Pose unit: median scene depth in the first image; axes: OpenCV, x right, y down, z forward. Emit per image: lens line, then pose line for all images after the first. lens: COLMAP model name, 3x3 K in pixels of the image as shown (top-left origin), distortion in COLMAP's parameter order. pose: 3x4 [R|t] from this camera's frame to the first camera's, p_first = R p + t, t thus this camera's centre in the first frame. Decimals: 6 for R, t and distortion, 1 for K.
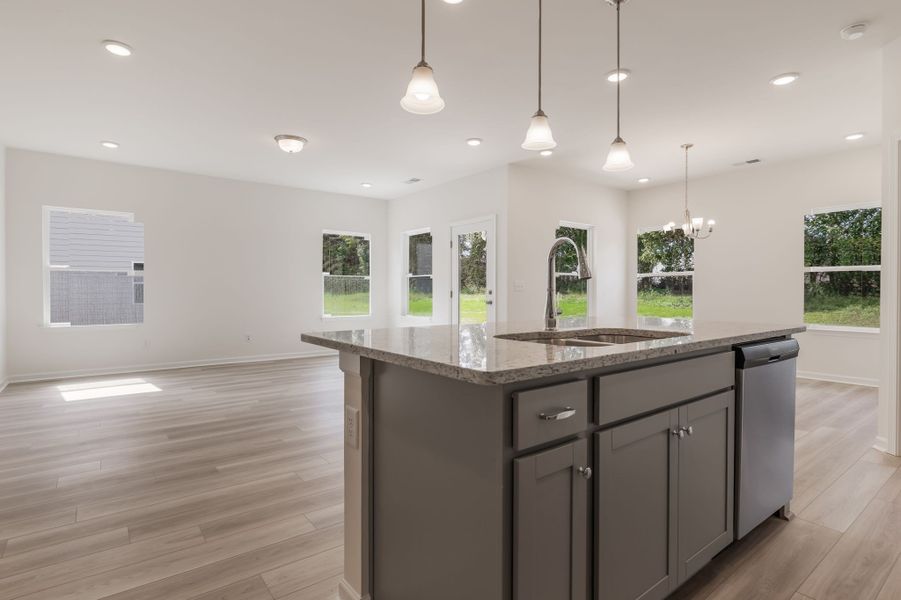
lens RADIAL K [[449.3, 0, 450.4], [0, 449.3, 292.5], [0, 0, 1]] dist [0.000076, 0.000311]
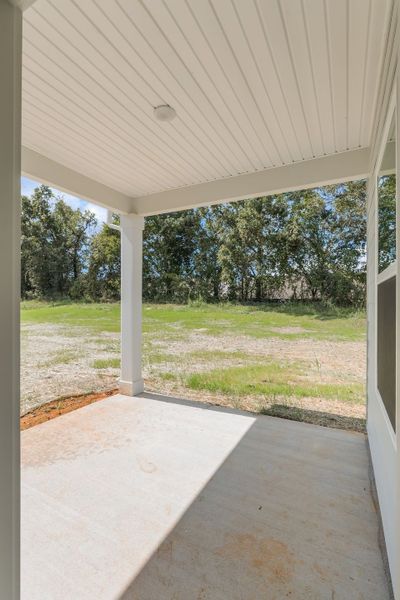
lens RADIAL K [[299.2, 0, 200.0], [0, 299.2, 300.0], [0, 0, 1]] dist [0.000076, 0.000311]
pose [[0.919640, 0.009435, 0.392648, 0.031678], [-0.008118, 0.999954, -0.005013, -0.039157], [-0.392677, 0.001423, 0.919675, 0.996135]]
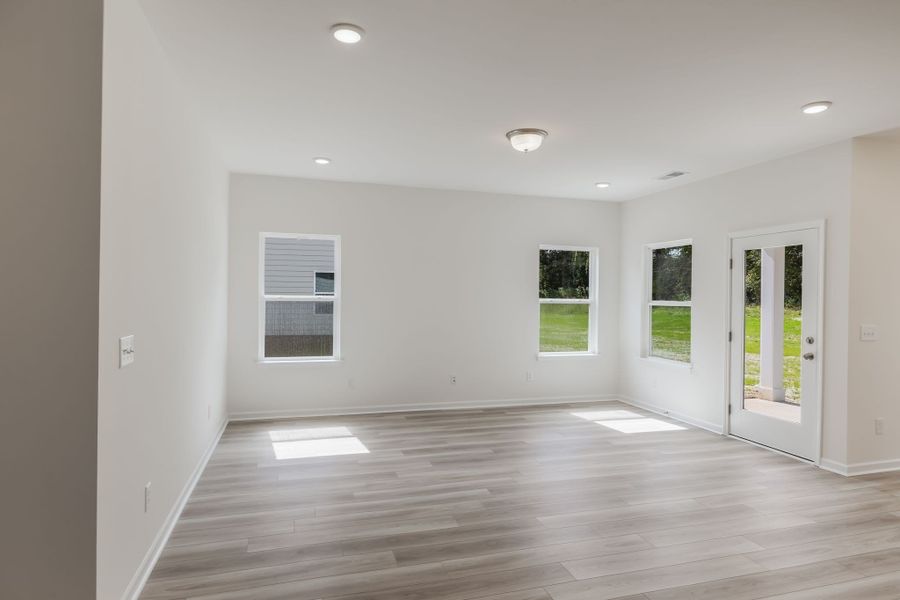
lens RADIAL K [[508.6, 0, 450.0], [0, 508.6, 300.0], [0, 0, 1]] dist [0.001341, -0.000348]
pose [[0.932517, 0.015598, -0.360790, -0.149828], [-0.015487, 0.999875, 0.003198, -0.060203], [0.360795, 0.002605, 0.932641, 0.152440]]
